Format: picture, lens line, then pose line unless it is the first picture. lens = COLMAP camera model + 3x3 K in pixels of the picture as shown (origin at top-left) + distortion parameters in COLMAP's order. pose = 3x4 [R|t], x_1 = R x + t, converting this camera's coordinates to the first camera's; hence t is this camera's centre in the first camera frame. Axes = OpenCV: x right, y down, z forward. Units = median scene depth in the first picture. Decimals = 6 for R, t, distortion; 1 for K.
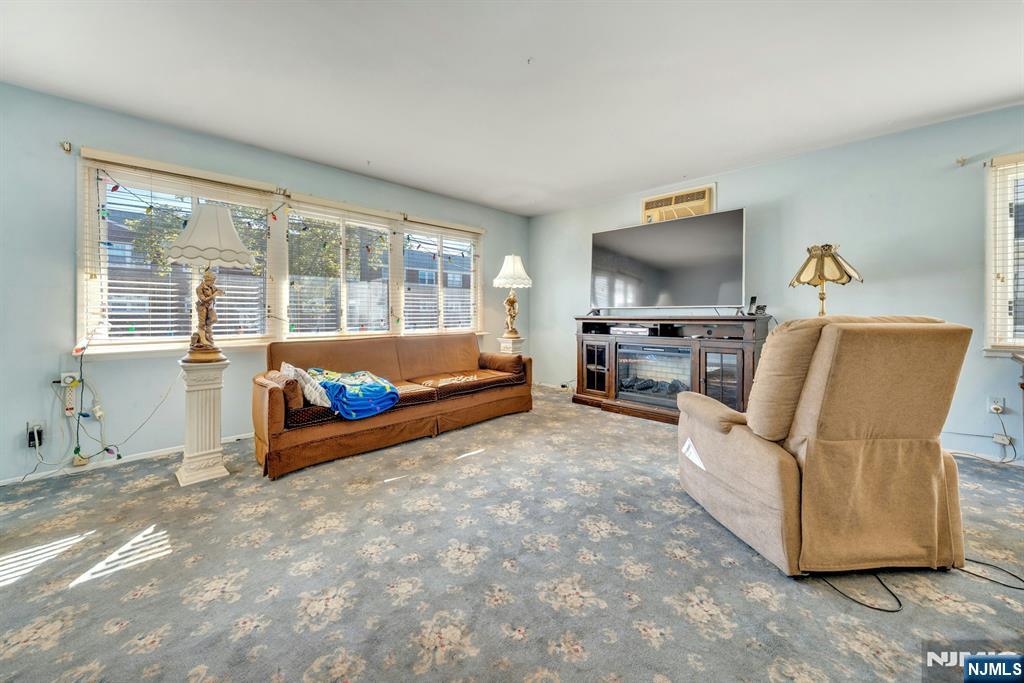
lens RADIAL K [[390.5, 0, 507.3], [0, 390.5, 316.9], [0, 0, 1]] dist [-0.003854, -0.000153]
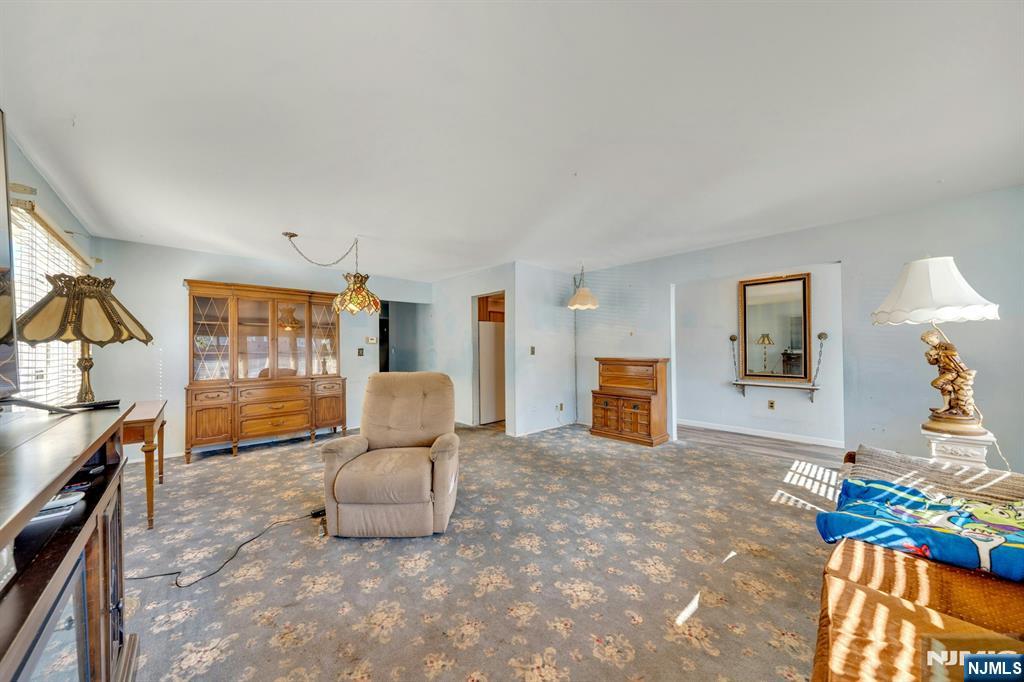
lens RADIAL K [[408.4, 0, 491.5], [0, 408.4, 339.2], [0, 0, 1]] dist [0.060065, -0.000070]
pose [[-0.997519, 0.008858, 0.069842, 0.225062], [0.008397, 0.999941, -0.006888, -0.114227], [-0.069899, -0.006285, -0.997534, 2.232625]]
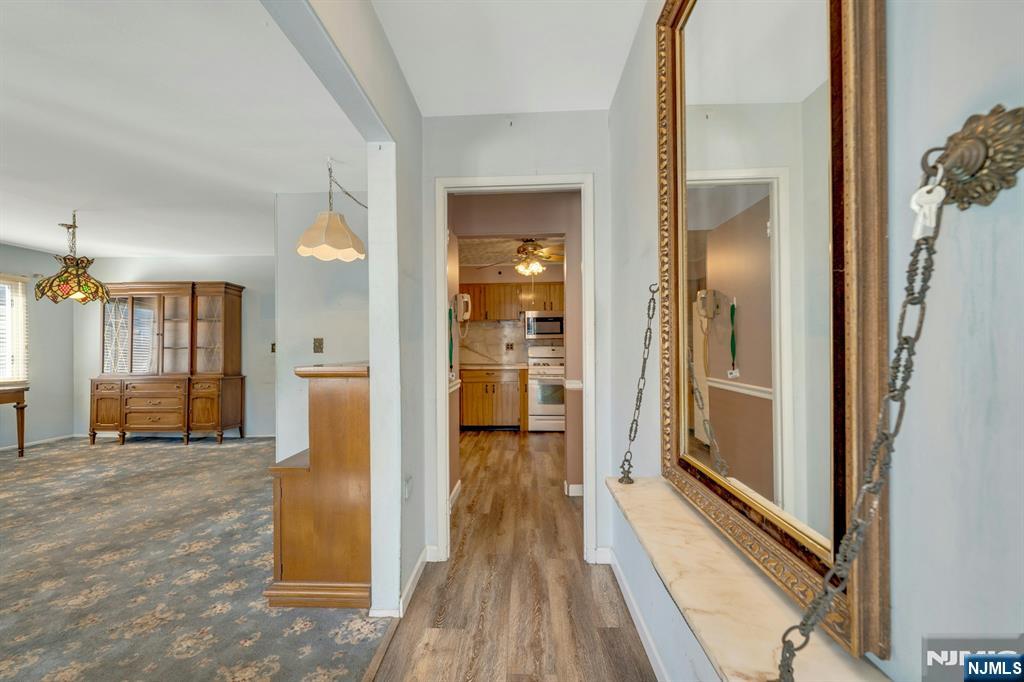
lens RADIAL K [[437.0, 0, 507.3], [0, 437.0, 346.5], [0, 0, 1]] dist [-0.001638, 0.000316]
pose [[-0.672733, 0.011176, 0.739801, -1.412283], [0.023153, 0.999714, 0.005952, -0.046535], [-0.739523, 0.021133, -0.672800, 0.290812]]
